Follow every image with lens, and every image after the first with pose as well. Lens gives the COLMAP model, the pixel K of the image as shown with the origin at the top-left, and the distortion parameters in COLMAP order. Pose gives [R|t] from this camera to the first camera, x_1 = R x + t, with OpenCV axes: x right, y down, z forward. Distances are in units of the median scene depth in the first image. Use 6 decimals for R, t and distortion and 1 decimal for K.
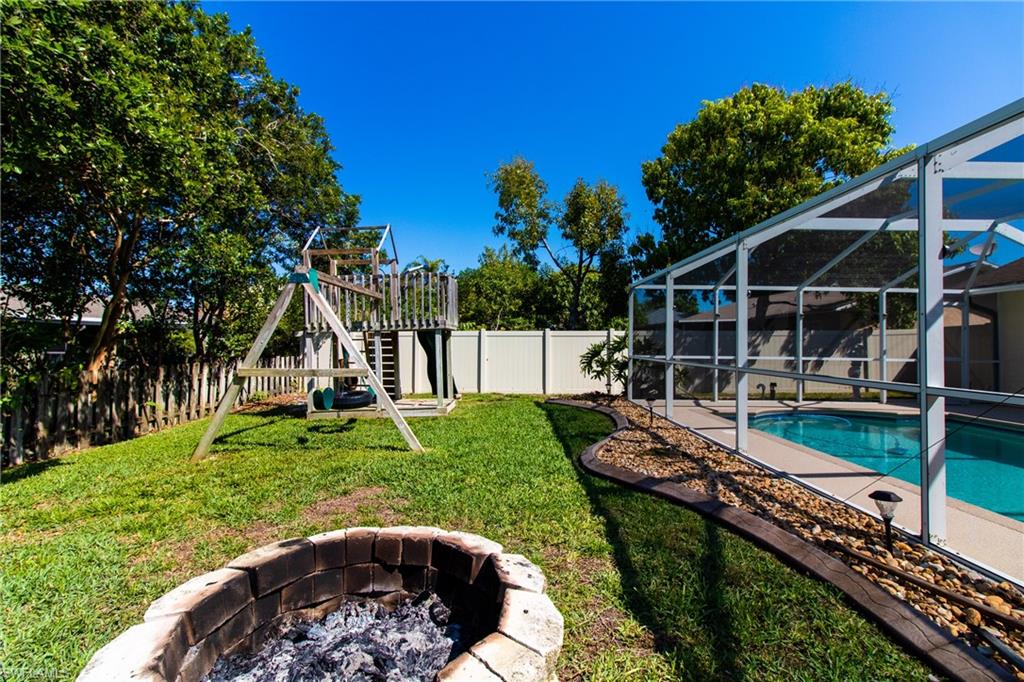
lens RADIAL K [[466.2, 0, 504.3], [0, 466.2, 330.1], [0, 0, 1]] dist [-0.022136, -0.000445]
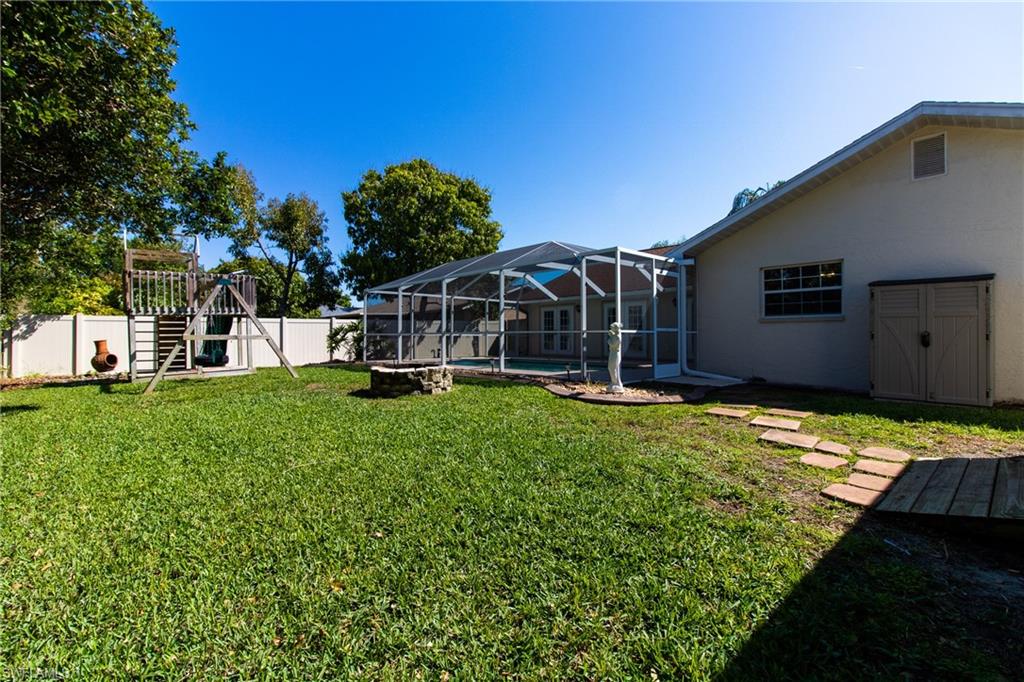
lens RADIAL K [[466.2, 0, 511.0], [0, 466.2, 338.4], [0, 0, 1]] dist [-0.022136, -0.000445]
pose [[0.730698, -0.012869, 0.682579, -0.354306], [-0.009610, 0.999529, 0.029132, 0.014888], [-0.682633, -0.027847, 0.730231, -0.408605]]
